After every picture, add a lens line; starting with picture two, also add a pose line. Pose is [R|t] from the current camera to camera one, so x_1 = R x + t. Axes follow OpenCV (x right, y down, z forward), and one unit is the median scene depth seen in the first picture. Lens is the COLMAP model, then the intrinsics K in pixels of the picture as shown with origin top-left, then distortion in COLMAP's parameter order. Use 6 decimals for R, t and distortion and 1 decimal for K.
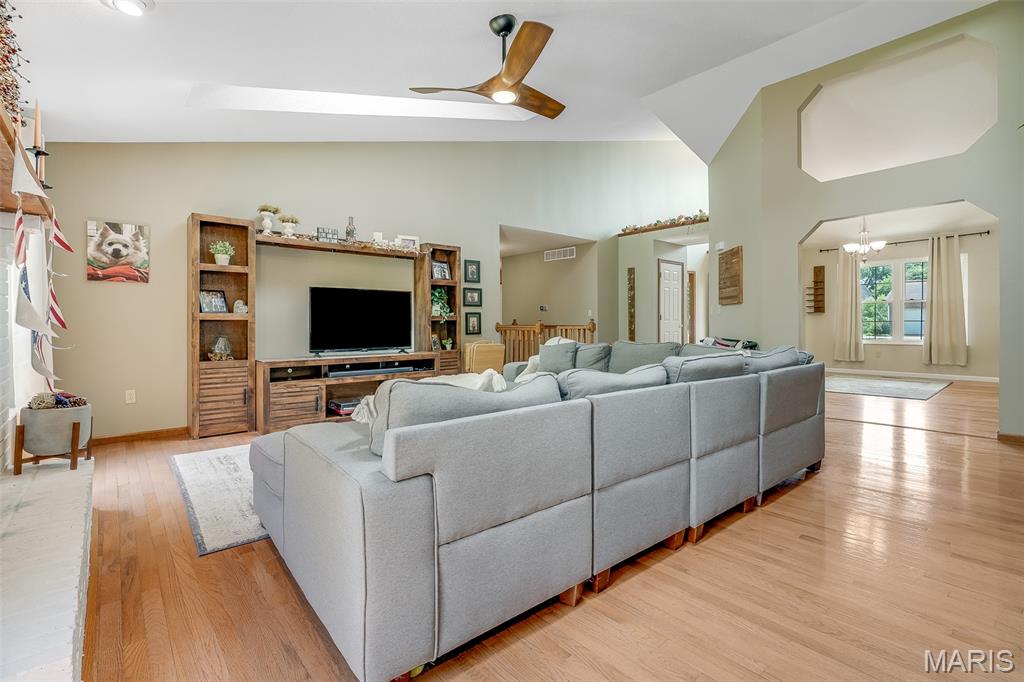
lens RADIAL K [[468.9, 0, 514.1], [0, 468.9, 325.2], [0, 0, 1]] dist [-0.007572, 0.003449]
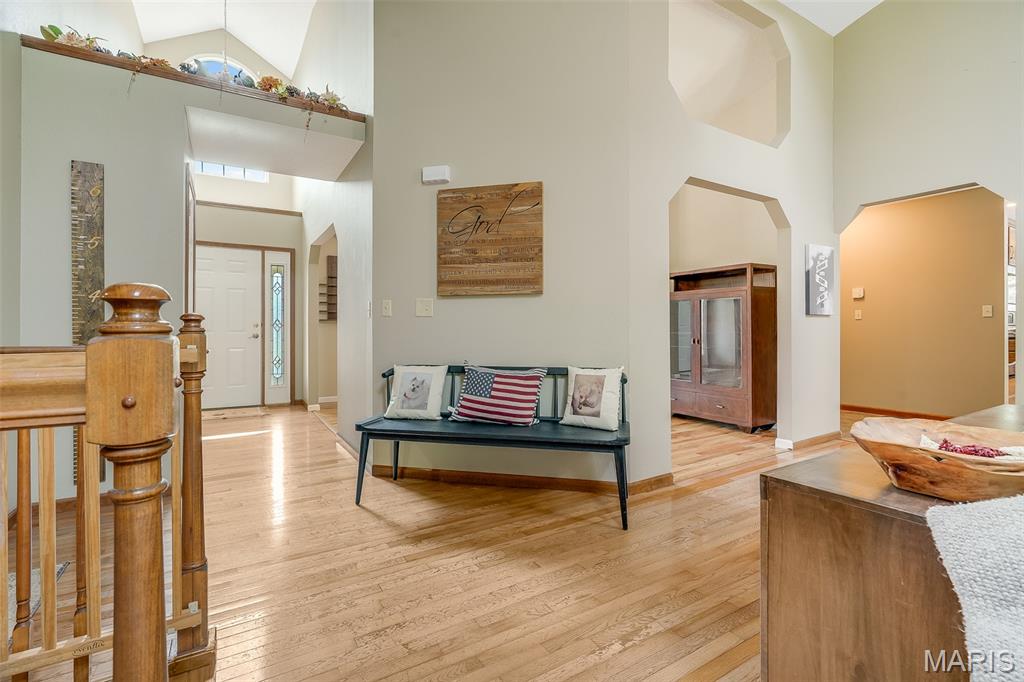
lens RADIAL K [[468.9, 0, 513.7], [0, 468.9, 332.1], [0, 0, 1]] dist [-0.007572, 0.003449]
pose [[0.162889, 0.004347, 0.986635, -0.017547], [0.007625, 0.999955, -0.005665, -0.002241], [-0.986615, 0.008446, 0.162849, 0.660959]]
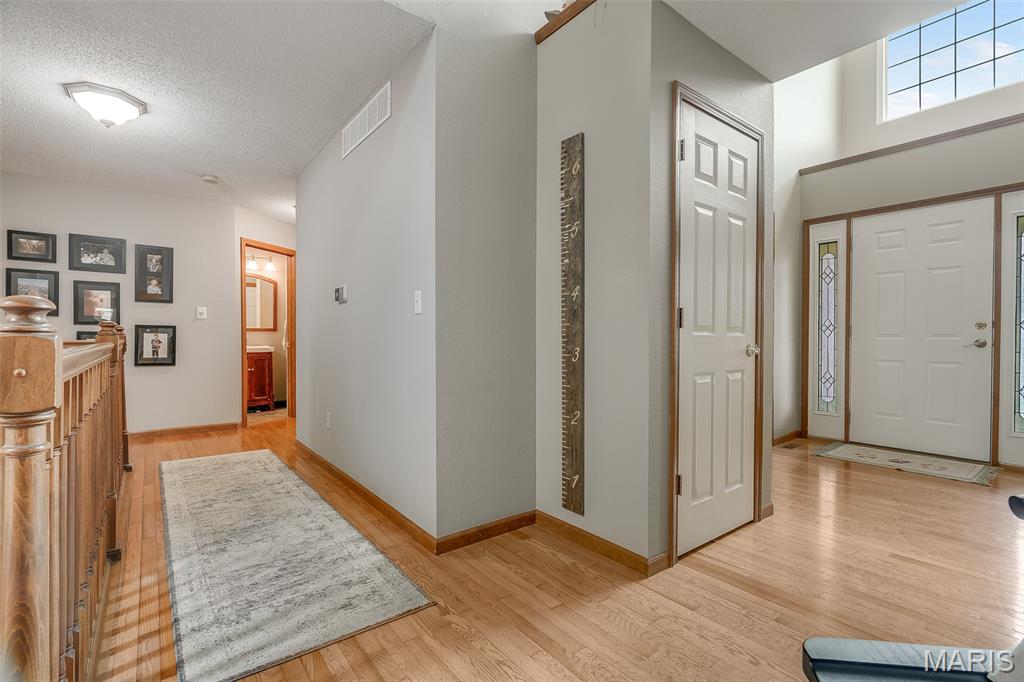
lens RADIAL K [[468.9, 0, 518.6], [0, 468.9, 341.8], [0, 0, 1]] dist [-0.007572, 0.003449]
pose [[0.998634, 0.006704, -0.051811, 0.233016], [-0.006543, 0.999973, 0.003272, -0.003693], [0.051832, -0.002928, 0.998652, 0.725053]]
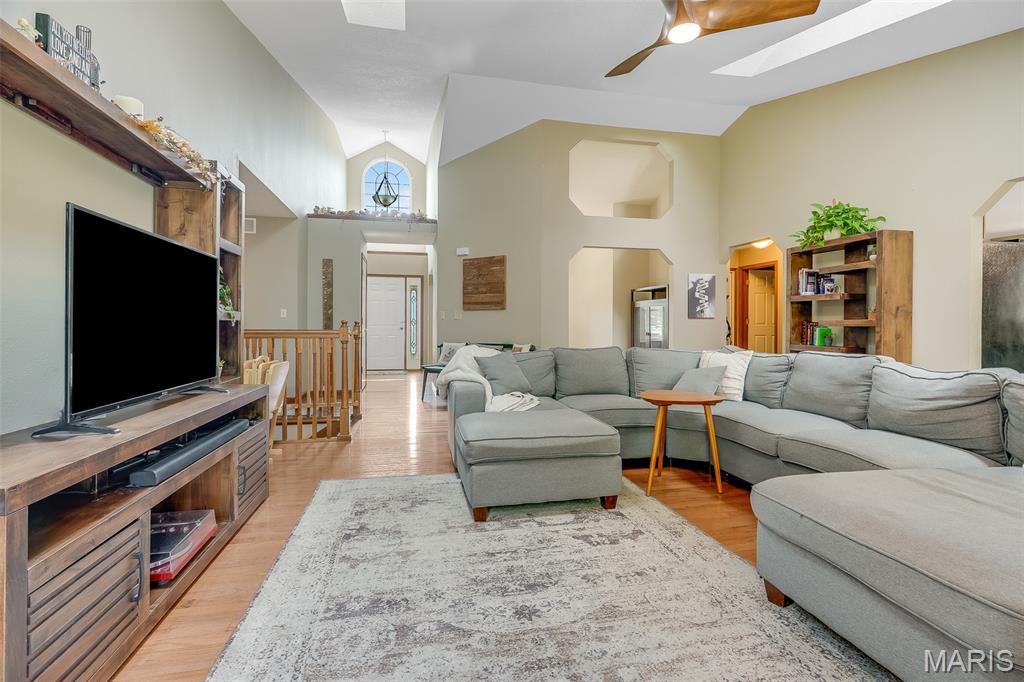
lens RADIAL K [[468.9, 0, 513.5], [0, 468.9, 330.9], [0, 0, 1]] dist [-0.007572, 0.003449]
pose [[0.472577, -0.001982, 0.881287, -0.312721], [-0.000696, 0.999996, 0.002622, -0.000240], [-0.881289, -0.001852, 0.472574, 0.333290]]
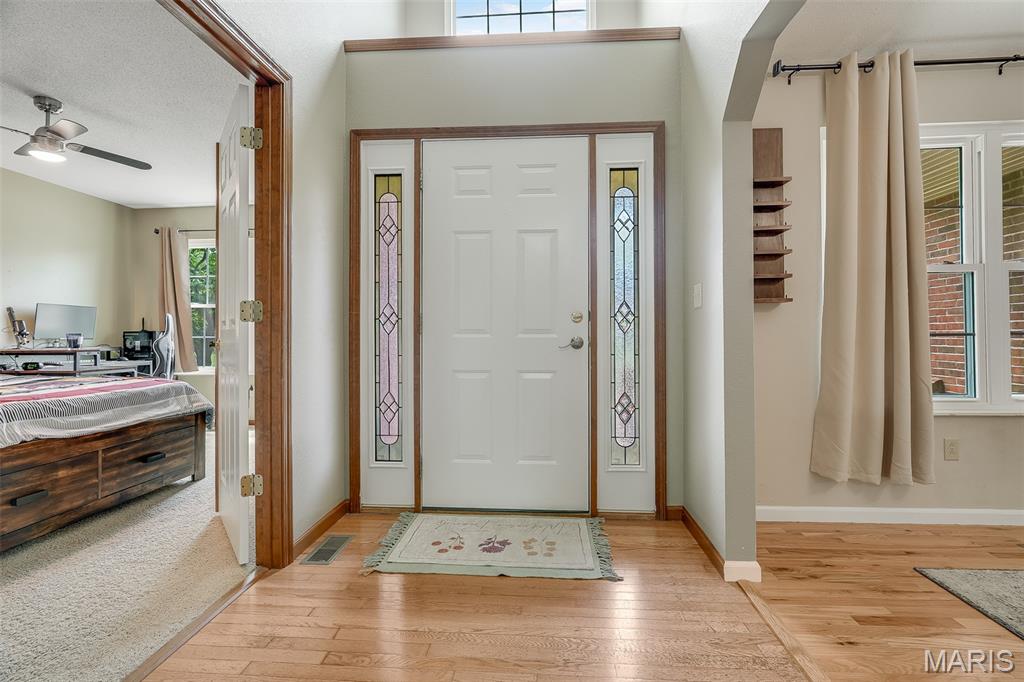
lens RADIAL K [[468.9, 0, 511.2], [0, 468.9, 333.6], [0, 0, 1]] dist [-0.007572, 0.003449]
pose [[0.713104, 0.005854, 0.701034, 0.392454], [0.004655, 0.999904, -0.013085, -0.005685], [-0.701043, 0.012594, 0.713008, 0.989027]]
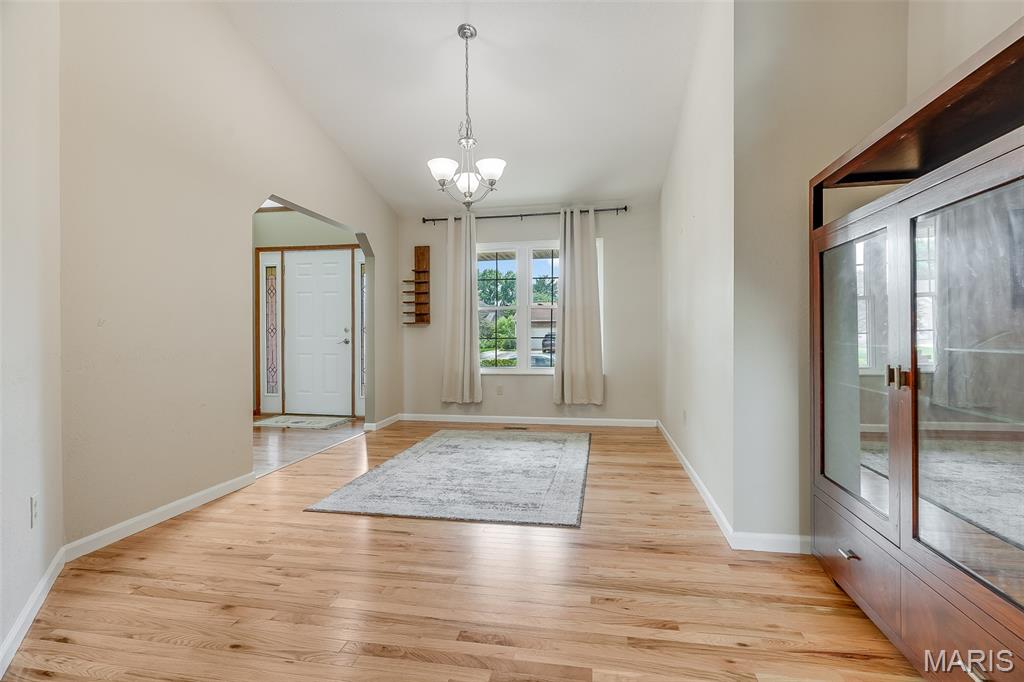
lens RADIAL K [[468.9, 0, 506.8], [0, 468.9, 342.2], [0, 0, 1]] dist [-0.007572, 0.003449]
pose [[0.792013, -0.001274, 0.610503, 0.402638], [0.000079, 0.999998, 0.001984, -0.003722], [-0.610504, -0.001523, 0.792011, 0.495035]]
